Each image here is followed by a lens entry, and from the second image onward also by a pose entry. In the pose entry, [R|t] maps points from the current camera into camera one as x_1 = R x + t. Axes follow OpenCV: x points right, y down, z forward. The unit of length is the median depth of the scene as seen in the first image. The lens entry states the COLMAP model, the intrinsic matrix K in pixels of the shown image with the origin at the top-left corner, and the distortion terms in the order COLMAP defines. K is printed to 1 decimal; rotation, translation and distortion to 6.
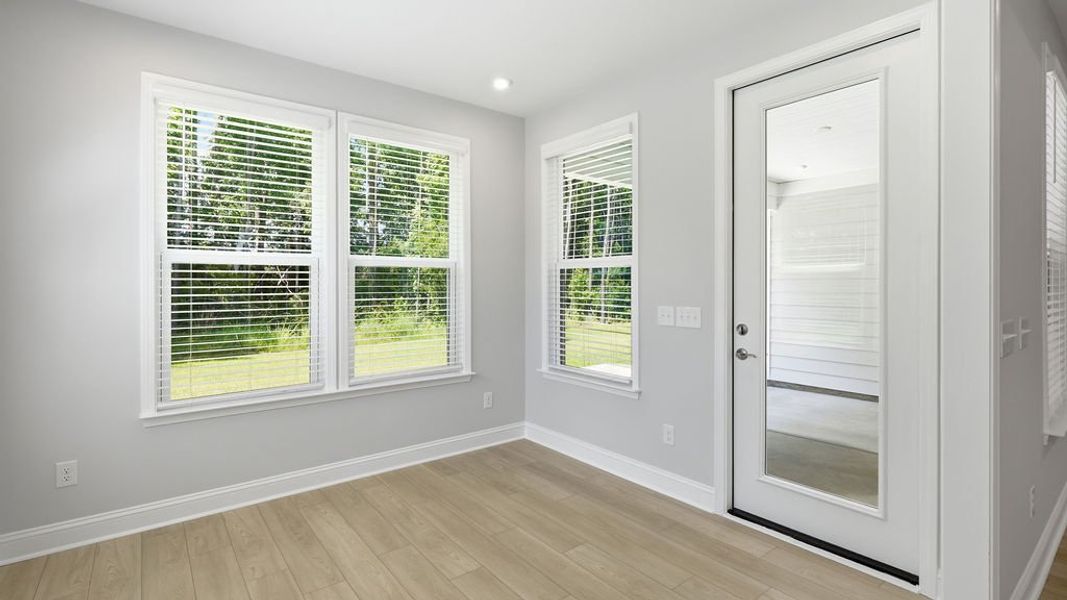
lens RADIAL K [[493.4, 0, 534.3], [0, 493.4, 283.9], [0, 0, 1]] dist [-0.001093, -0.000565]
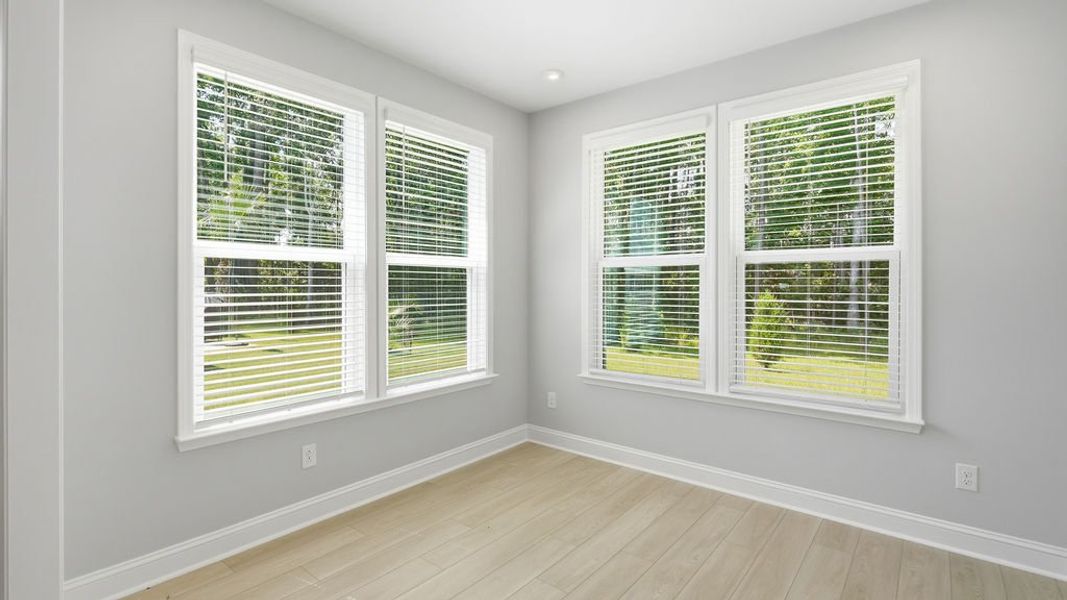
lens RADIAL K [[493.4, 0, 534.3], [0, 493.4, 283.9], [0, 0, 1]] dist [-0.001093, -0.000565]
pose [[0.218238, 0.001875, -0.975894, 0.475117], [-0.000484, 0.999998, 0.001813, 0.000390], [0.975895, 0.000076, 0.218238, 0.453769]]
